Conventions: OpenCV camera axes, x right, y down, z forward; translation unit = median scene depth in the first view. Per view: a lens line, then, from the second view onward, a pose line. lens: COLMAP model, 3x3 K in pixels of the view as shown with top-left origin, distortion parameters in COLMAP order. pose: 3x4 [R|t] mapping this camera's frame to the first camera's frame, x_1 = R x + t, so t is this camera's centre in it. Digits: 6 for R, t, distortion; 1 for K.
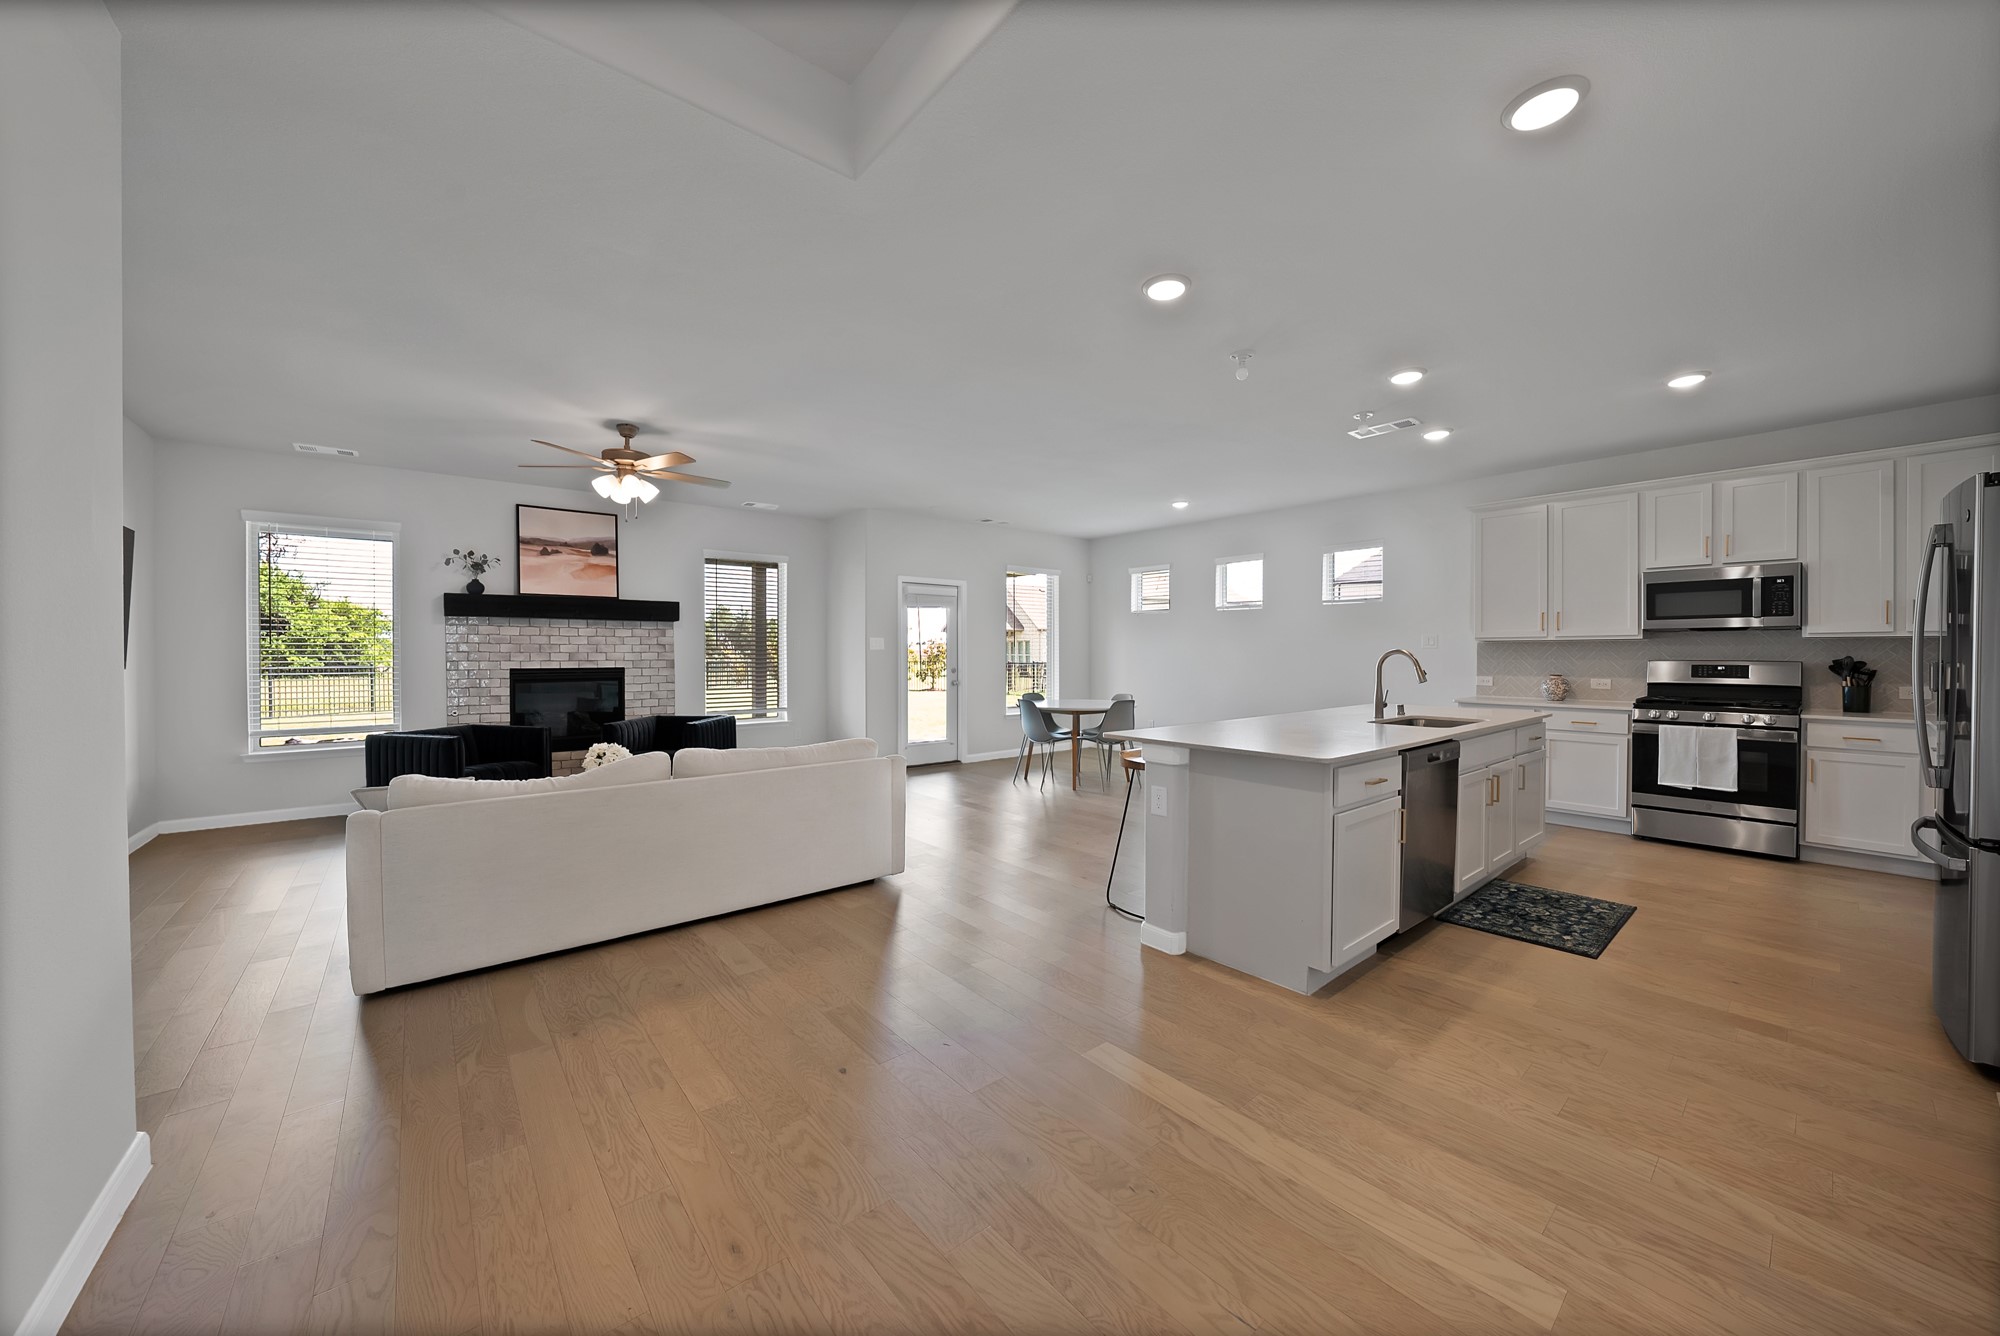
lens RADIAL K [[727.4, 0, 988.8], [0, 727.4, 662.6], [0, 0, 1]] dist [-0.000816, 0.000124]
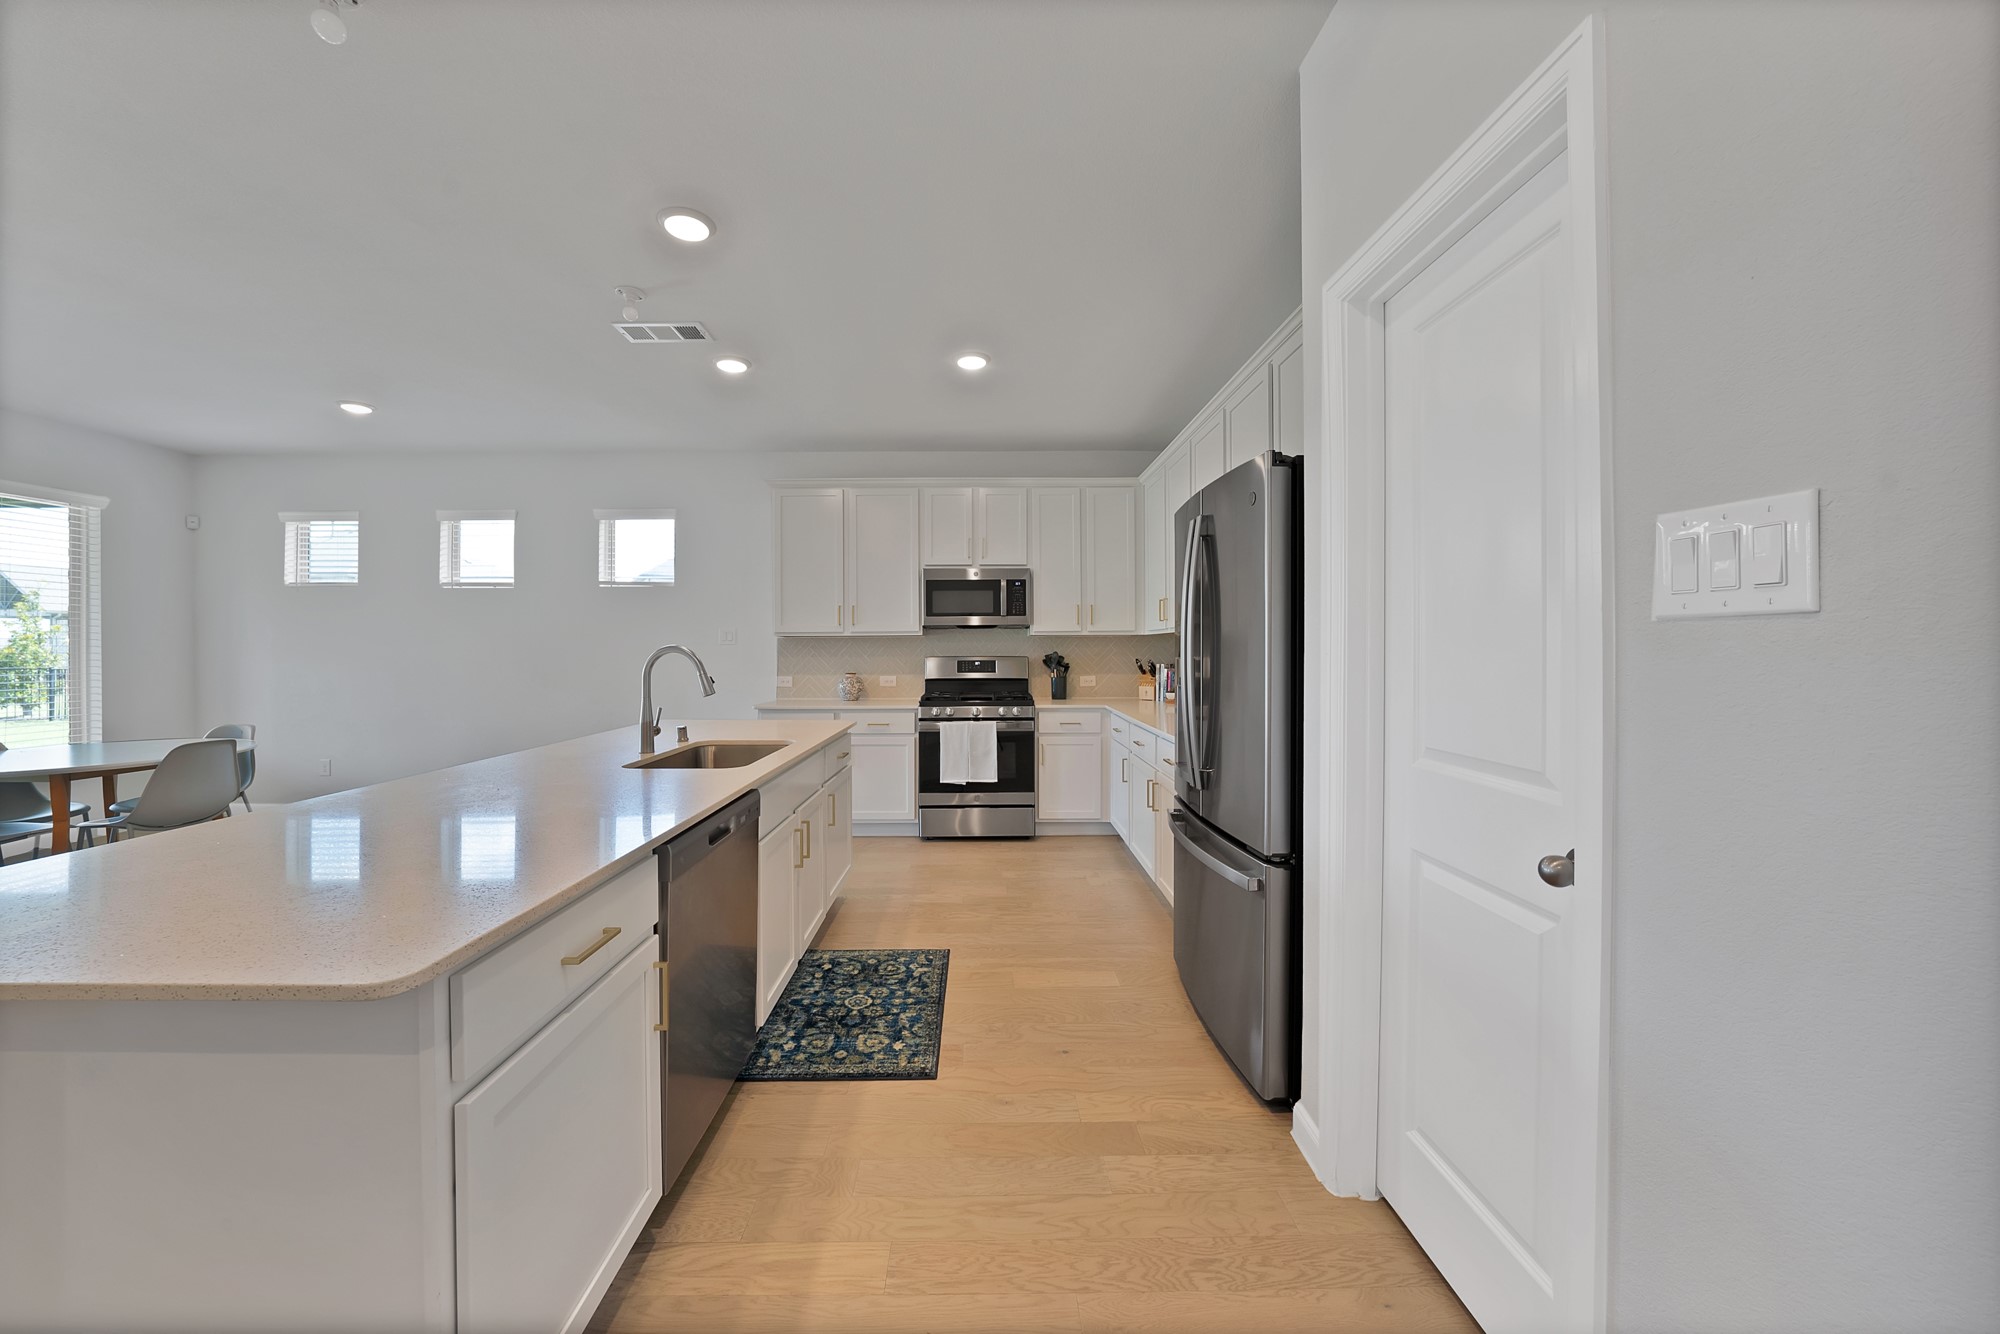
lens RADIAL K [[661.3, 0, 1001.8], [0, 661.3, 652.8], [0, 0, 1]] dist [-0.030272, 0.000026]
pose [[0.601830, -0.007079, 0.798593, 0.271812], [0.013587, 0.999907, -0.001375, -0.006958], [-0.798509, 0.011678, 0.601870, 0.414732]]
